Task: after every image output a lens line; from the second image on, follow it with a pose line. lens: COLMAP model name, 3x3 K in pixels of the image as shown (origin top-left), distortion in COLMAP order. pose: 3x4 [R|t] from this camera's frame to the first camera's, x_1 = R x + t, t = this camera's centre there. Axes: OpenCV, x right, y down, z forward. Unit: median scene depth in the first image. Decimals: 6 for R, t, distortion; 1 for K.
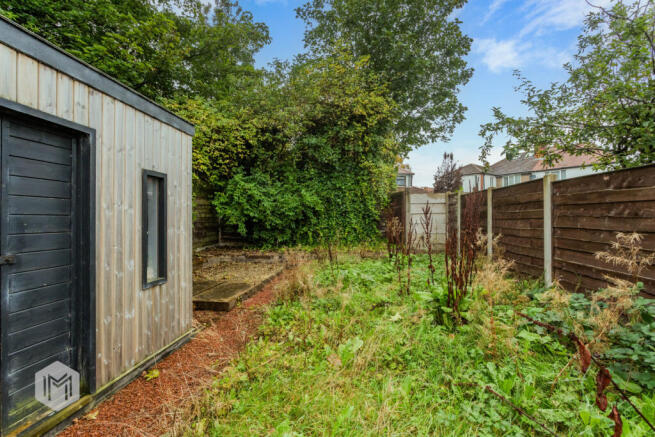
lens RADIAL K [[311.0, 0, 326.8], [0, 311.0, 216.7], [0, 0, 1]] dist [0.000191, 0.000163]
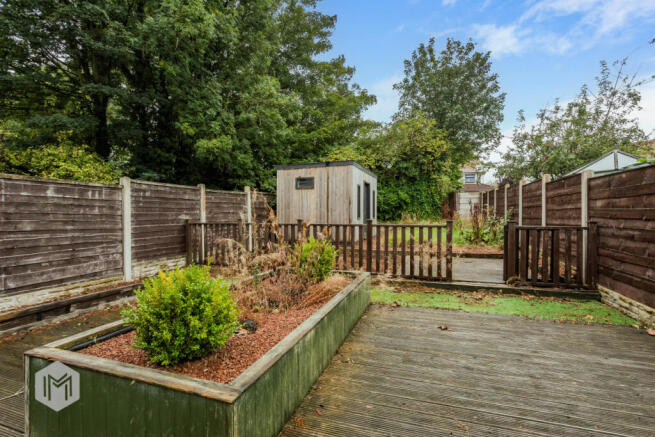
lens RADIAL K [[311.0, 0, 327.6], [0, 311.0, 217.2], [0, 0, 1]] dist [0.000191, 0.000163]
pose [[0.972583, 0.007499, -0.232437, -0.057343], [-0.004744, 0.999912, 0.012409, 0.051594], [0.232509, -0.010966, 0.972532, -0.951786]]
